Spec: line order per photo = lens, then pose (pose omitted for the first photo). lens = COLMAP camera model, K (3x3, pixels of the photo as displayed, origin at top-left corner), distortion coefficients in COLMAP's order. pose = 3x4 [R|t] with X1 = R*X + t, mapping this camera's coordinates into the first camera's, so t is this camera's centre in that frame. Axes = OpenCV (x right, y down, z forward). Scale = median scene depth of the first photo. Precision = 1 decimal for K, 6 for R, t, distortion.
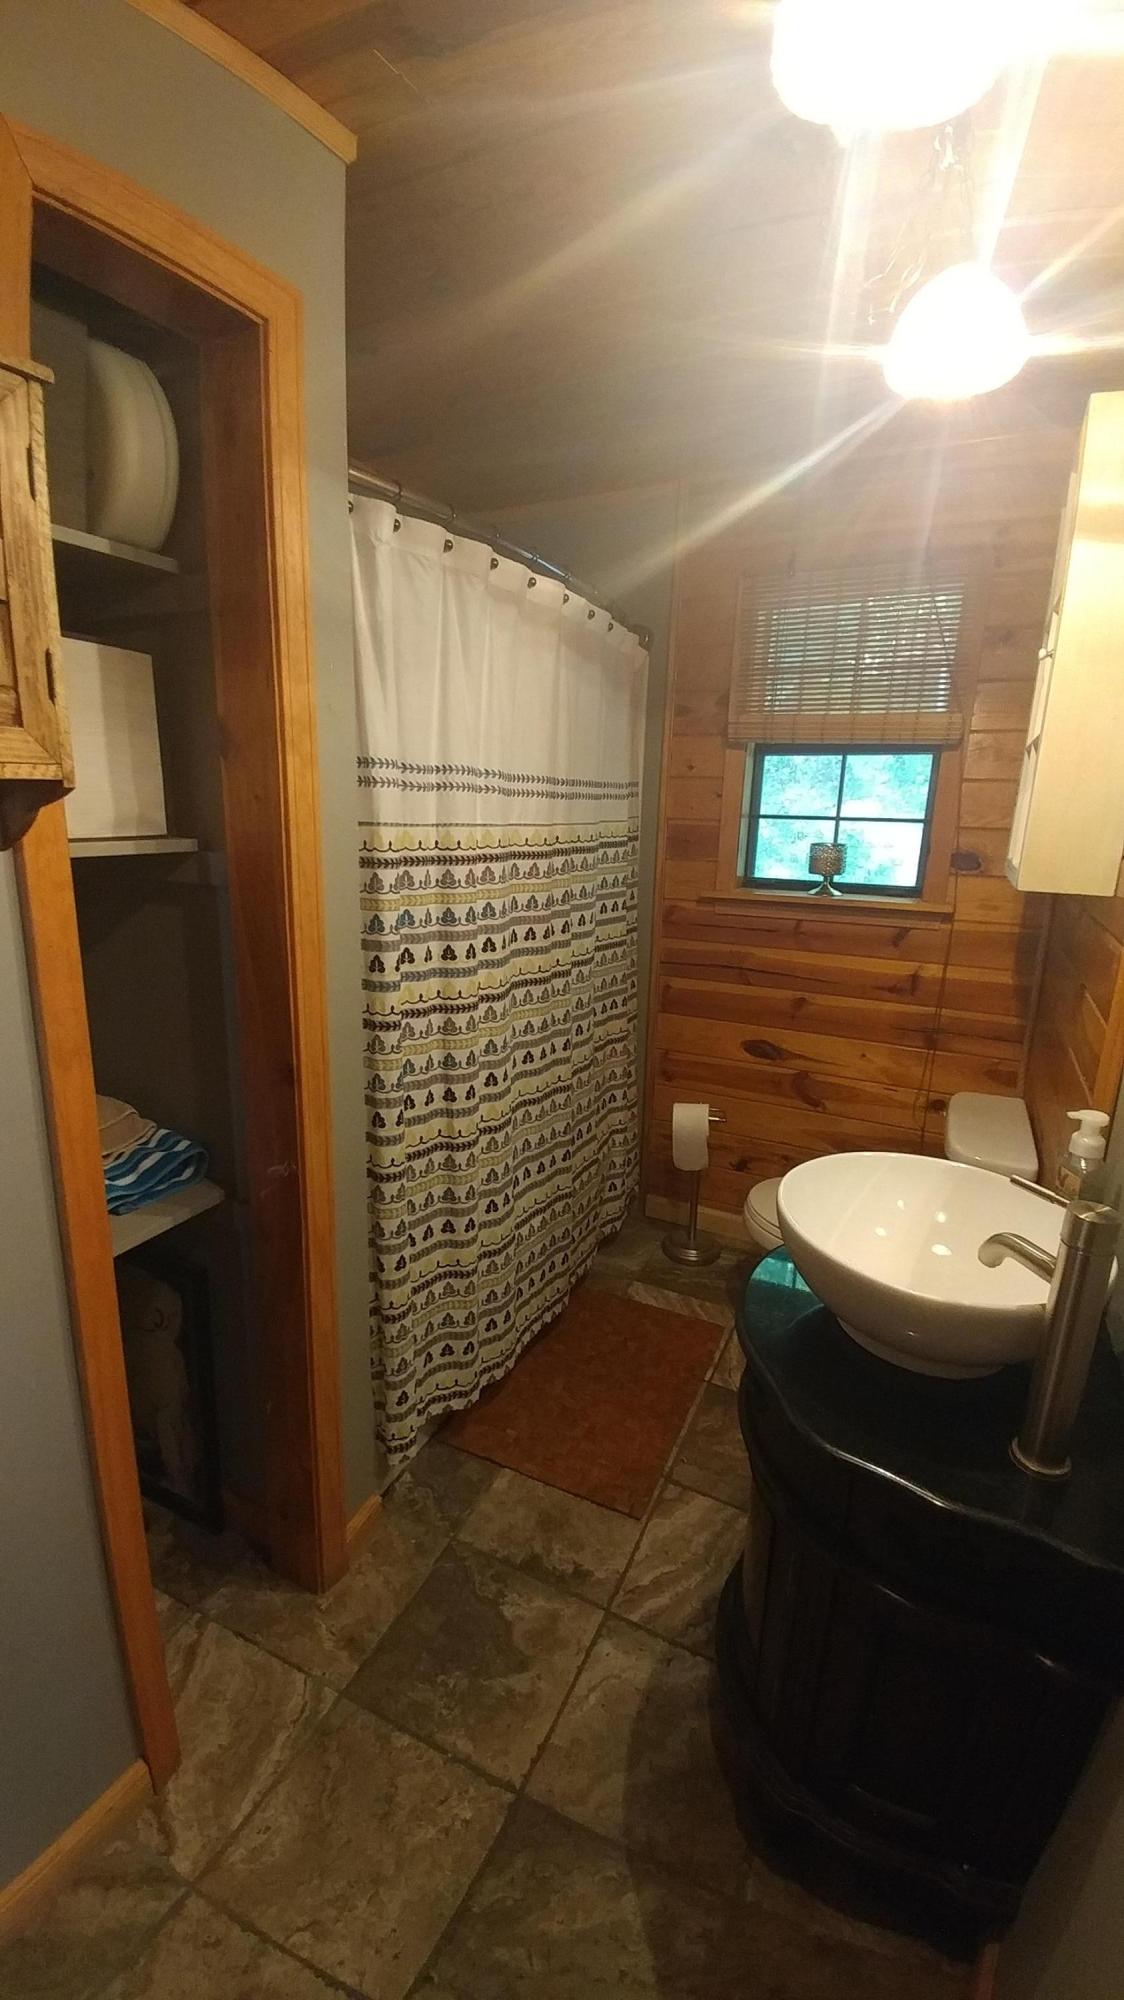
lens RADIAL K [[810.8, 0, 558.0], [0, 810.8, 984.2], [0, 0, 1]] dist [-0.008308, -0.004411]
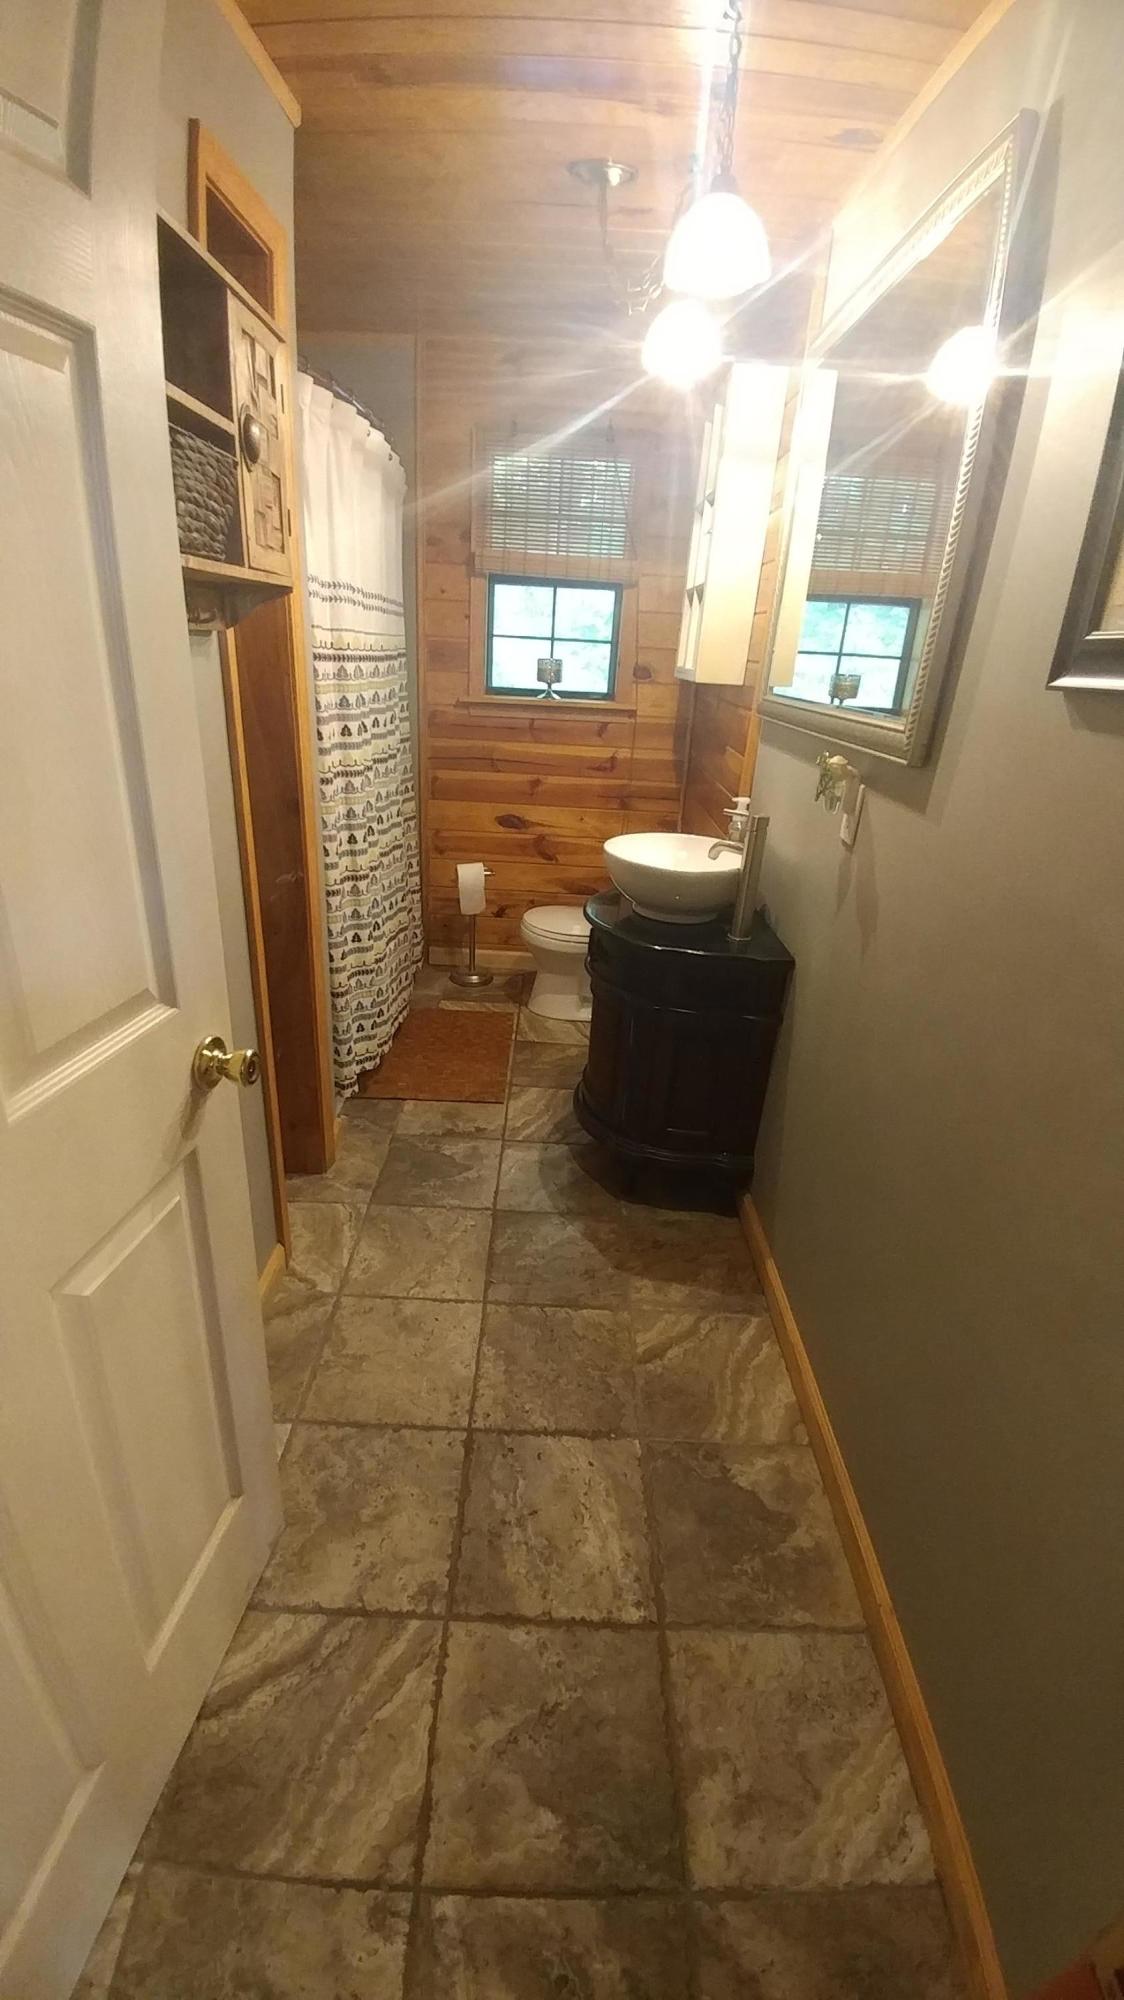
lens RADIAL K [[810.8, 0, 555.5], [0, 810.8, 1008.1], [0, 0, 1]] dist [-0.008308, -0.004411]
pose [[0.899856, -0.156705, 0.407065, -0.399076], [0.067025, 0.971830, 0.225953, 0.118189], [-0.431006, -0.176042, 0.885010, -0.399736]]
